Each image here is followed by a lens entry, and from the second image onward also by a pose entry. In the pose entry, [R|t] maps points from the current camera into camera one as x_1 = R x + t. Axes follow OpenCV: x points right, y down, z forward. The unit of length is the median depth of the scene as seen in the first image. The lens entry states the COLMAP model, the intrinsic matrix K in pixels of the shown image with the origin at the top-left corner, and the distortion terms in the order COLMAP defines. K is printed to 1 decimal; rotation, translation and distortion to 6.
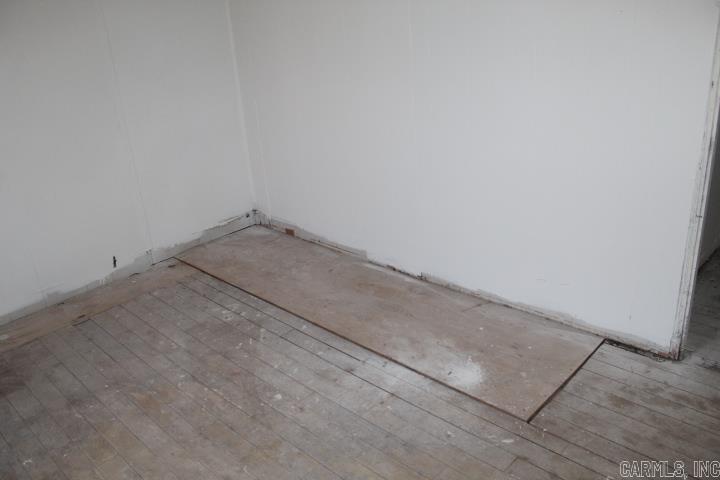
lens RADIAL K [[603.5, 0, 369.7], [0, 603.5, 225.7], [0, 0, 1]] dist [-0.166593, 0.142281]
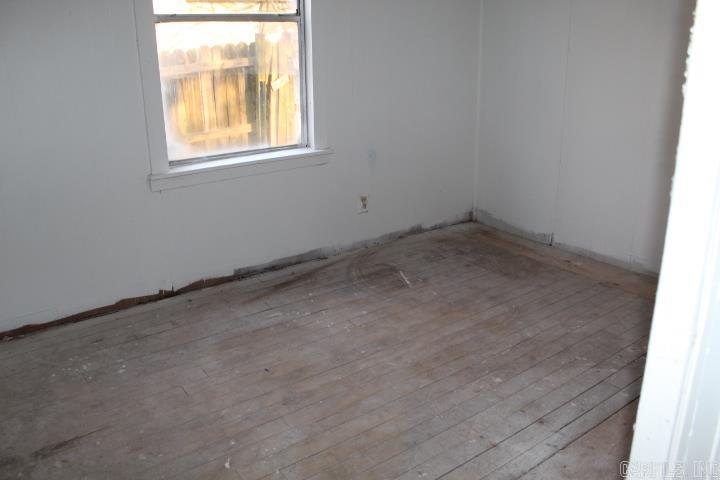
lens RADIAL K [[603.5, 0, 357.0], [0, 603.5, 237.4], [0, 0, 1]] dist [-0.166593, 0.142281]
pose [[-0.195580, 0.375417, -0.905986, 0.681614], [-0.325526, 0.846596, 0.421080, -0.268431], [0.925084, 0.377277, -0.043369, 0.610475]]
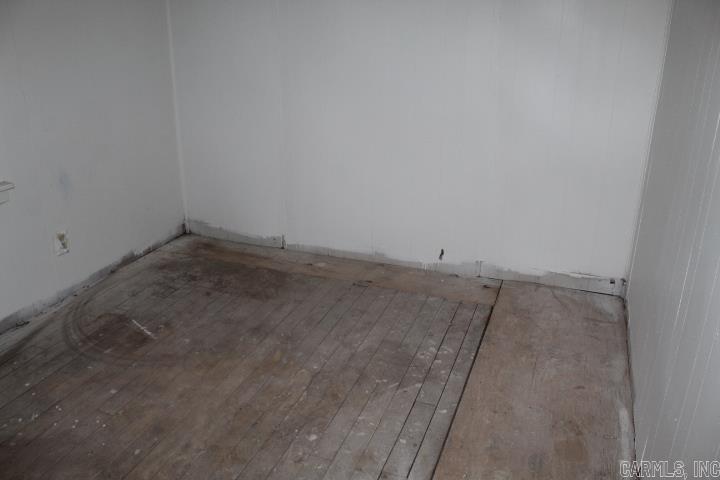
lens RADIAL K [[603.5, 0, 362.8], [0, 603.5, 234.0], [0, 0, 1]] dist [-0.166593, 0.142281]
pose [[0.385902, 0.391725, -0.835243, 0.461904], [-0.363596, 0.896671, 0.252544, -0.230929], [0.847866, 0.206234, 0.488457, 0.466755]]
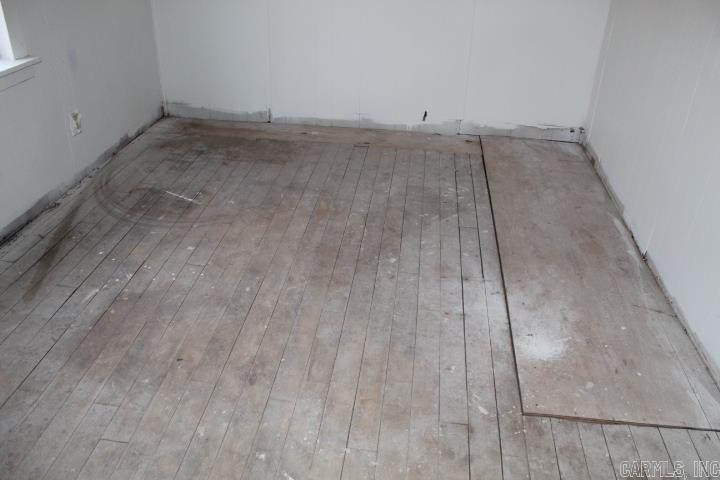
lens RADIAL K [[603.5, 0, 364.6], [0, 603.5, 236.3], [0, 0, 1]] dist [-0.166593, 0.142281]
pose [[0.594591, 0.472842, -0.650294, 0.445381], [-0.356687, 0.879976, 0.313715, -0.069243], [0.720580, 0.045419, 0.691882, 0.166225]]
